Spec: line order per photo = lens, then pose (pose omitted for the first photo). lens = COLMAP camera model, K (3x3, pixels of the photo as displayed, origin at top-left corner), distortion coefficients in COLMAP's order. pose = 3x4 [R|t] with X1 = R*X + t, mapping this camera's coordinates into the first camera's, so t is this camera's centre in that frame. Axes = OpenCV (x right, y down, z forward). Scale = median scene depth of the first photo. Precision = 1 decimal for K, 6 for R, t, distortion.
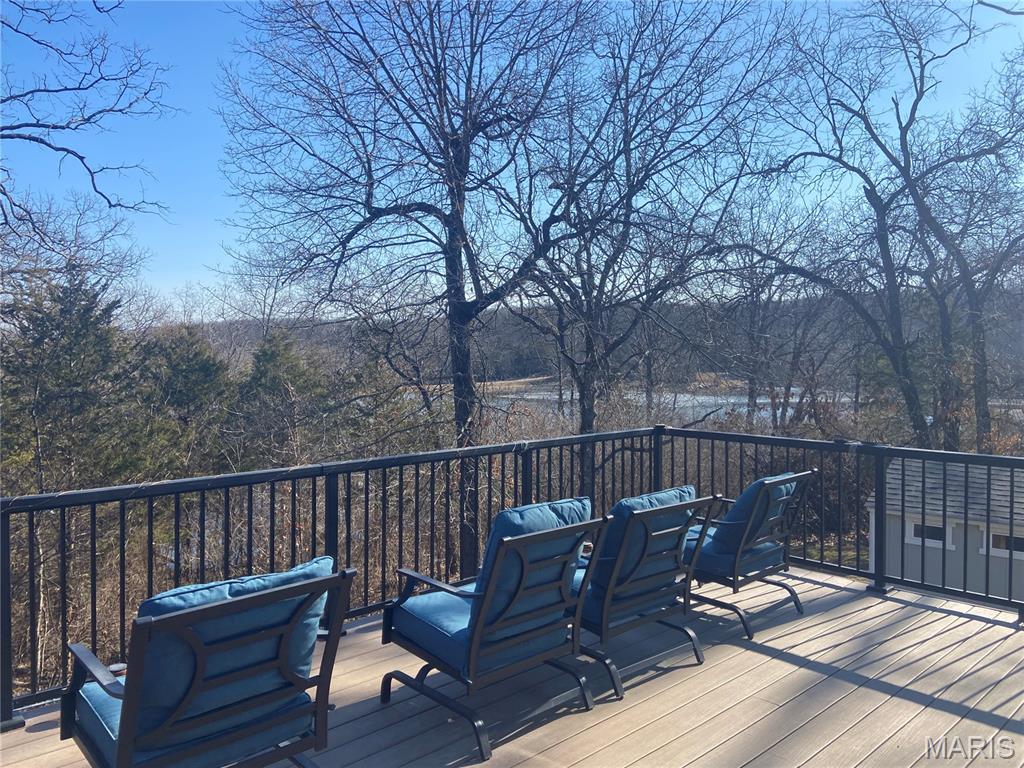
lens RADIAL K [[764.8, 0, 515.5], [0, 764.8, 387.3], [0, 0, 1]] dist [0.137918, -0.173735]
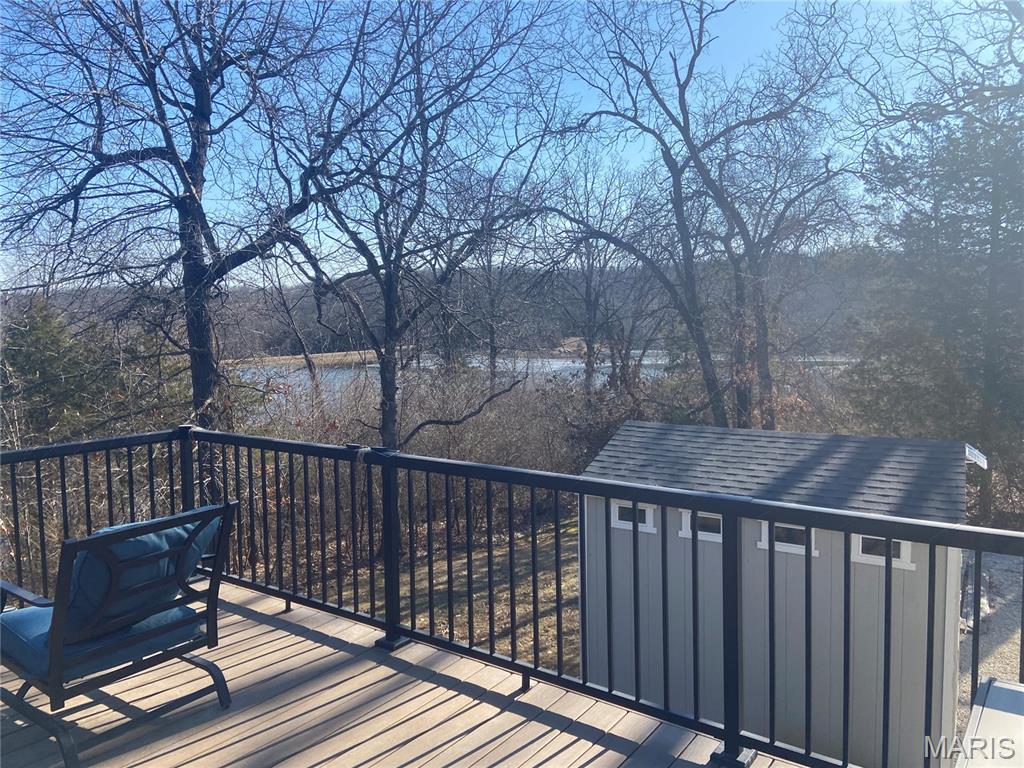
lens RADIAL K [[764.8, 0, 515.5], [0, 764.8, 387.3], [0, 0, 1]] dist [0.137918, -0.173735]
pose [[0.985582, -0.030314, 0.166464, 0.108841], [0.023230, 0.998746, 0.044340, -0.003614], [-0.167599, -0.039834, 0.985050, 0.061647]]
